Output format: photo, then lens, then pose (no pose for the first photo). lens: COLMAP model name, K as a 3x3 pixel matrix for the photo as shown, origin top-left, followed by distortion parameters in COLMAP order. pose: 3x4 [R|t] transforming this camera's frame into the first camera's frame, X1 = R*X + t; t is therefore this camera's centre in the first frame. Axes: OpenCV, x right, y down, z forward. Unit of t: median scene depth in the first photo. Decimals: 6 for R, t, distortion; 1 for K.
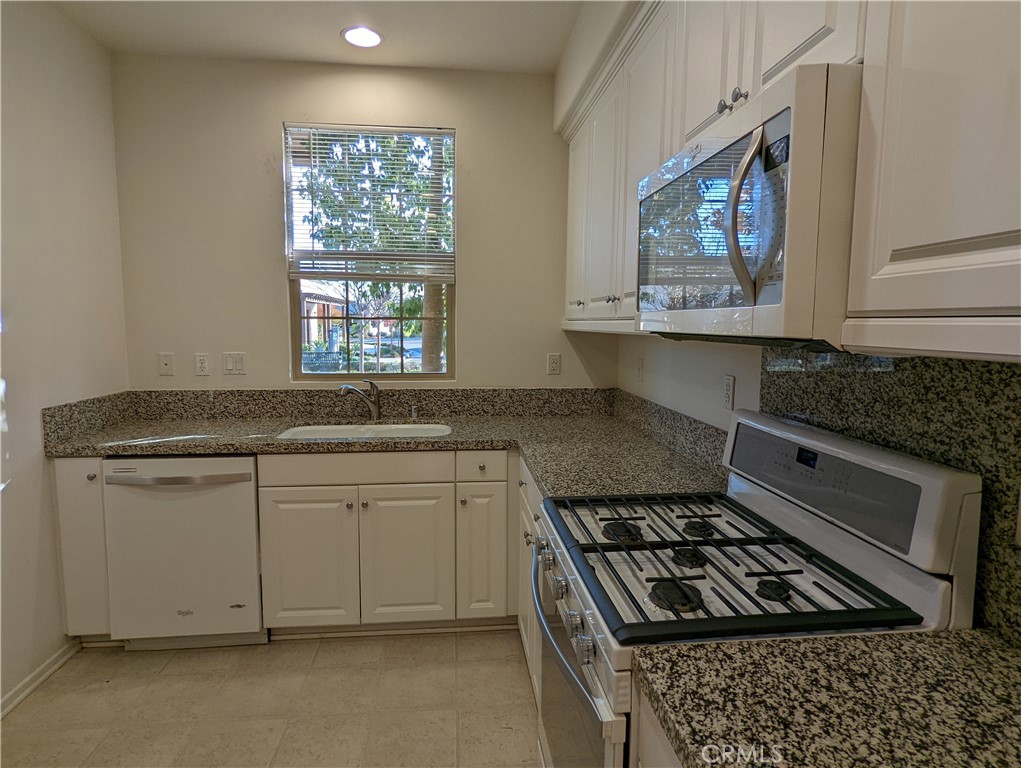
lens RADIAL K [[580.3, 0, 512.1], [0, 580.3, 382.9], [0, 0, 1]] dist [0.003453, 0.000121]
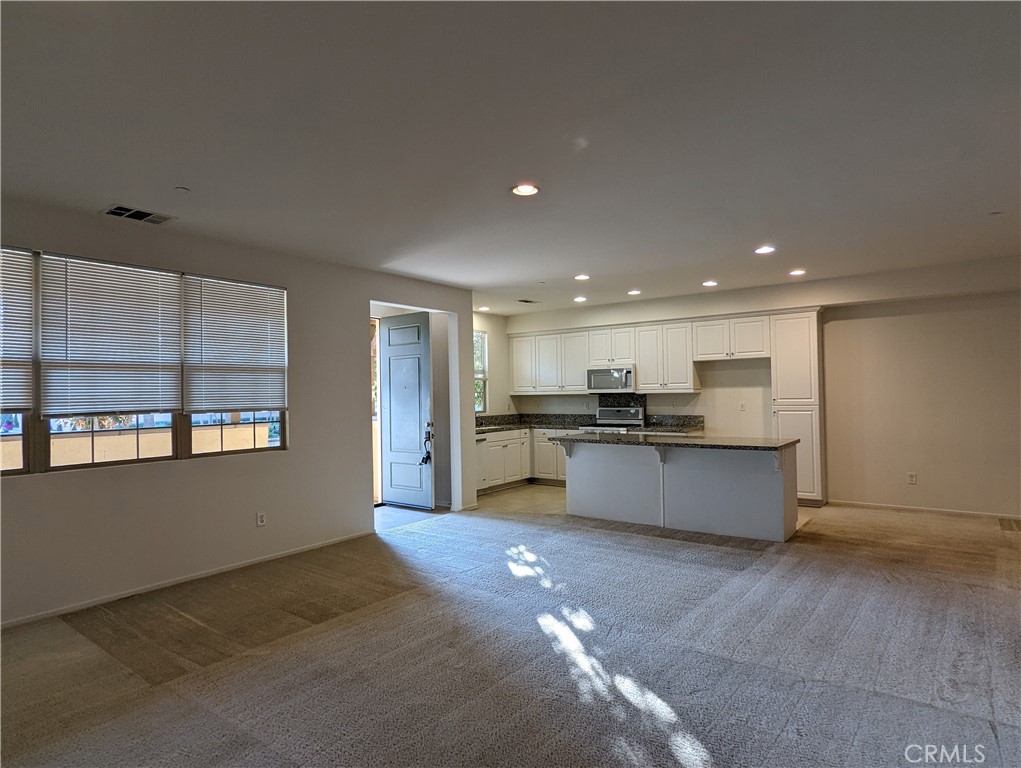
lens RADIAL K [[580.3, 0, 508.8], [0, 580.3, 381.8], [0, 0, 1]] dist [0.003453, 0.000121]
pose [[0.677844, 0.001103, 0.735205, -2.291445], [0.094954, 0.991492, -0.089033, 0.116383], [-0.729049, 0.130161, 0.671972, -1.127752]]
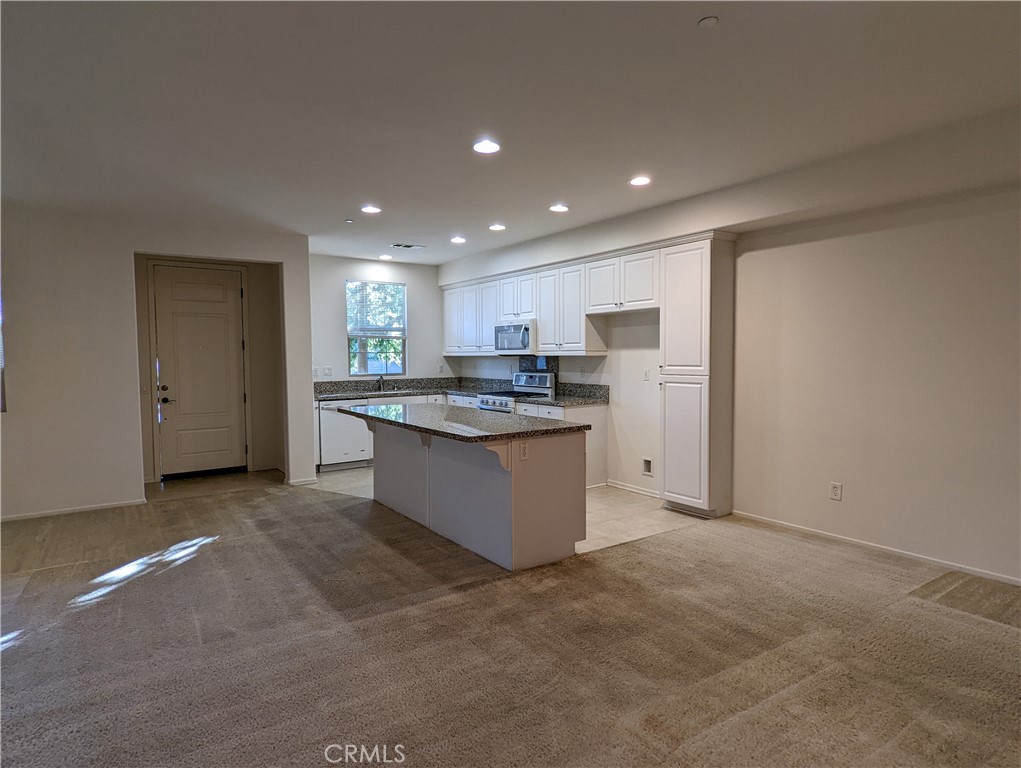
lens RADIAL K [[580.3, 0, 507.2], [0, 580.3, 388.5], [0, 0, 1]] dist [0.003453, 0.000121]
pose [[0.877633, -0.043219, 0.477380, -1.006835], [0.063934, 0.997583, -0.027222, 0.162595], [-0.475050, 0.054412, 0.878275, -1.610062]]
